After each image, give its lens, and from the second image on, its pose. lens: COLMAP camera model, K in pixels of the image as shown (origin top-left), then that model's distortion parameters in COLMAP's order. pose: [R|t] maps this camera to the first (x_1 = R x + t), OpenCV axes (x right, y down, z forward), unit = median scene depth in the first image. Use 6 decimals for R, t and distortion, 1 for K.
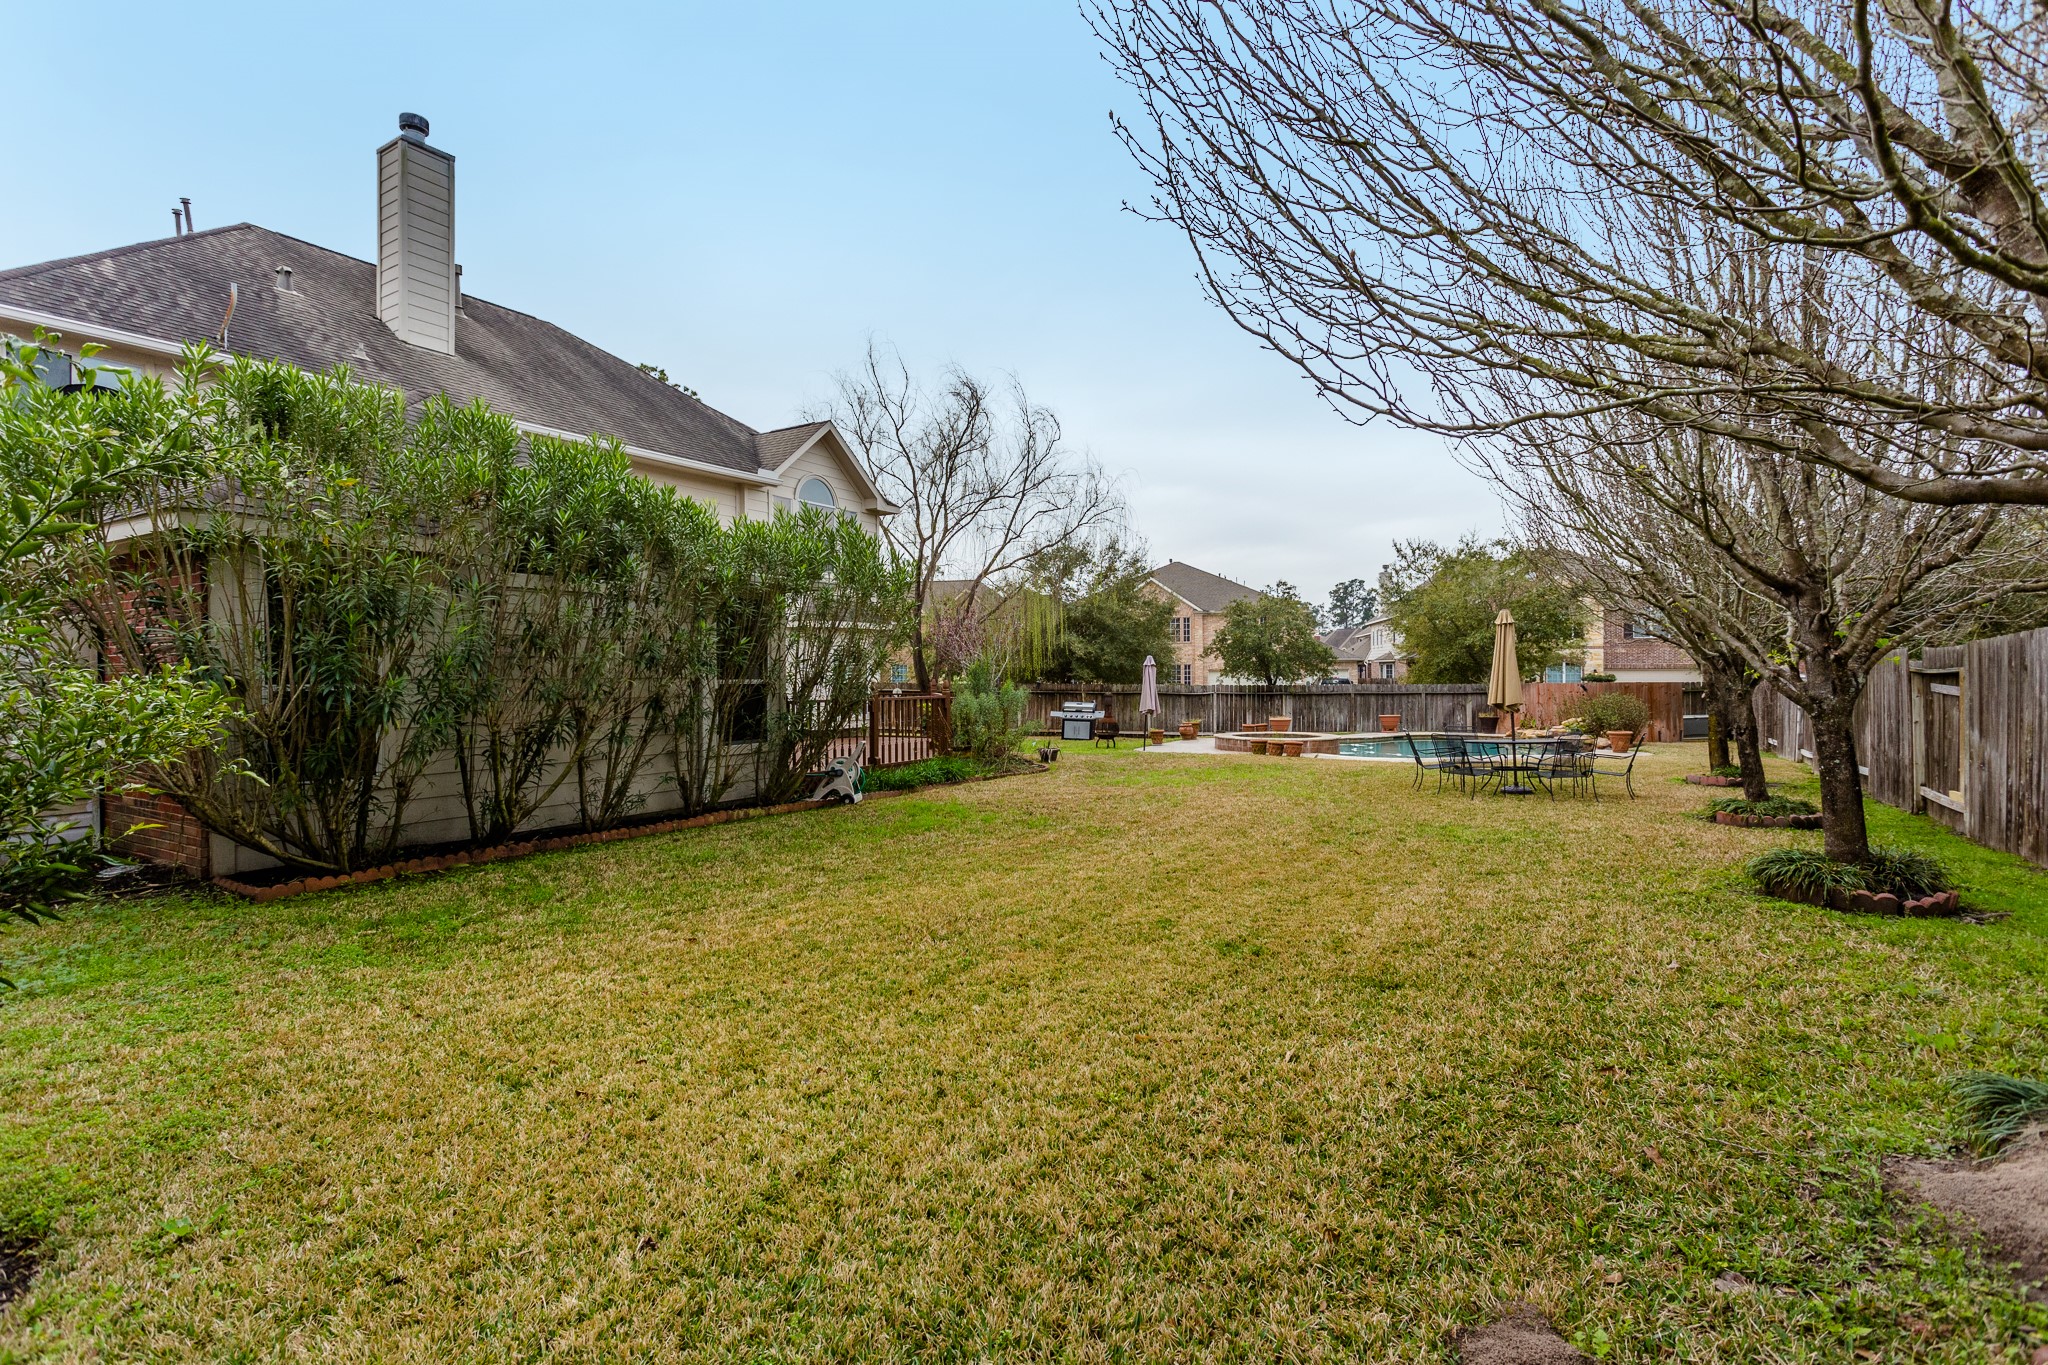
lens RADIAL K [[998.6, 0, 1018.3], [0, 998.6, 685.4], [0, 0, 1]] dist [-0.000030, 0.000063]
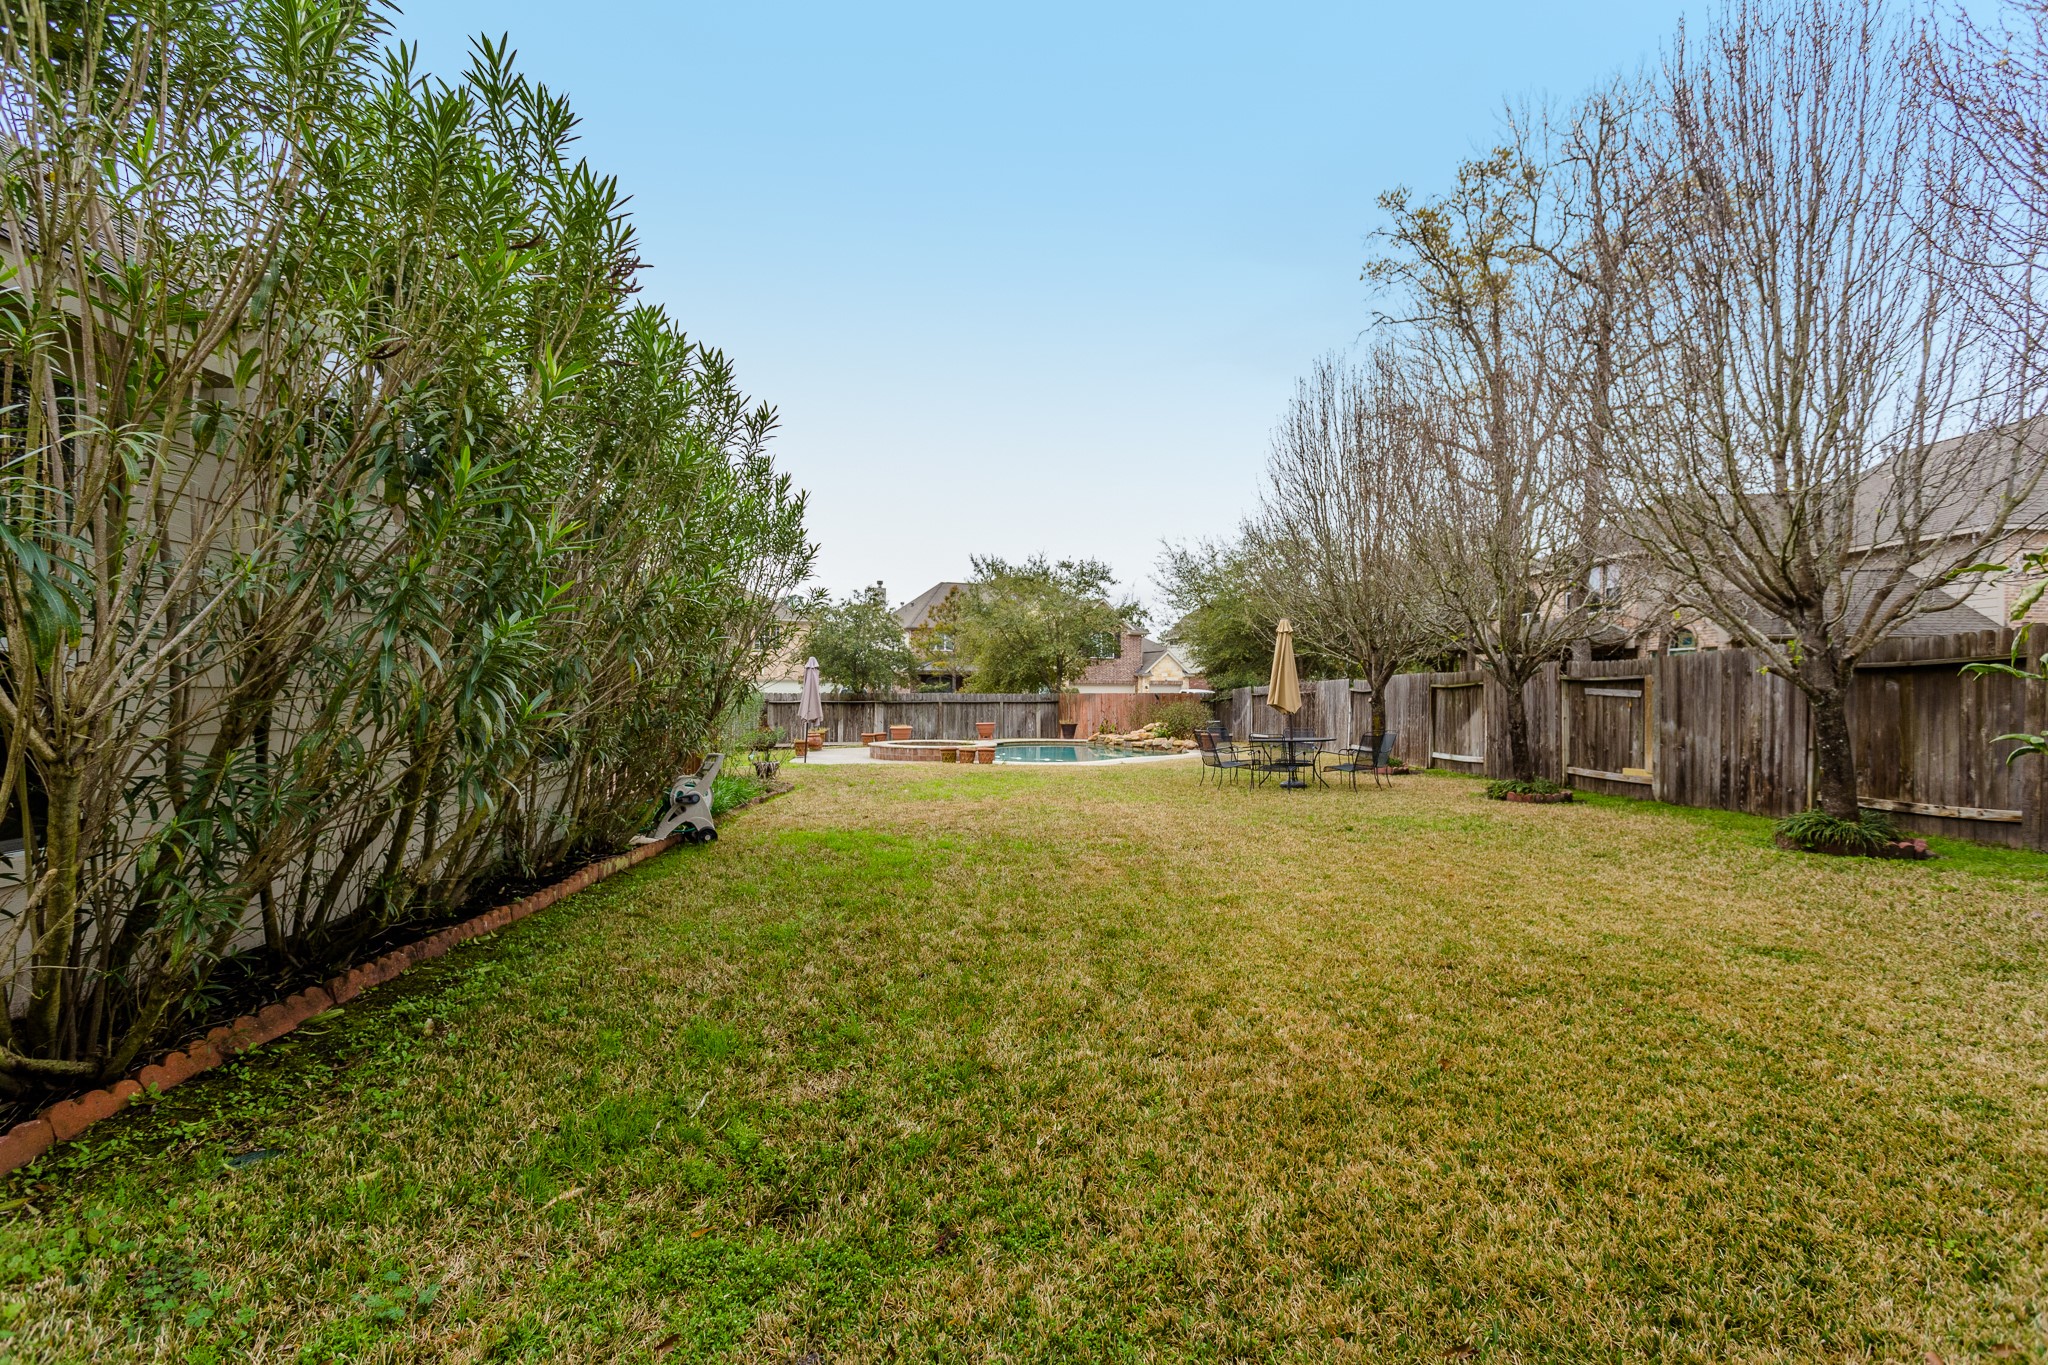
lens RADIAL K [[998.6, 0, 1024.5], [0, 998.6, 687.5], [0, 0, 1]] dist [-0.000030, 0.000063]
pose [[0.827909, 0.012001, 0.560735, -0.210434], [-0.005176, 0.999892, -0.013757, 0.009153], [-0.560839, 0.008487, 0.827881, 0.150672]]
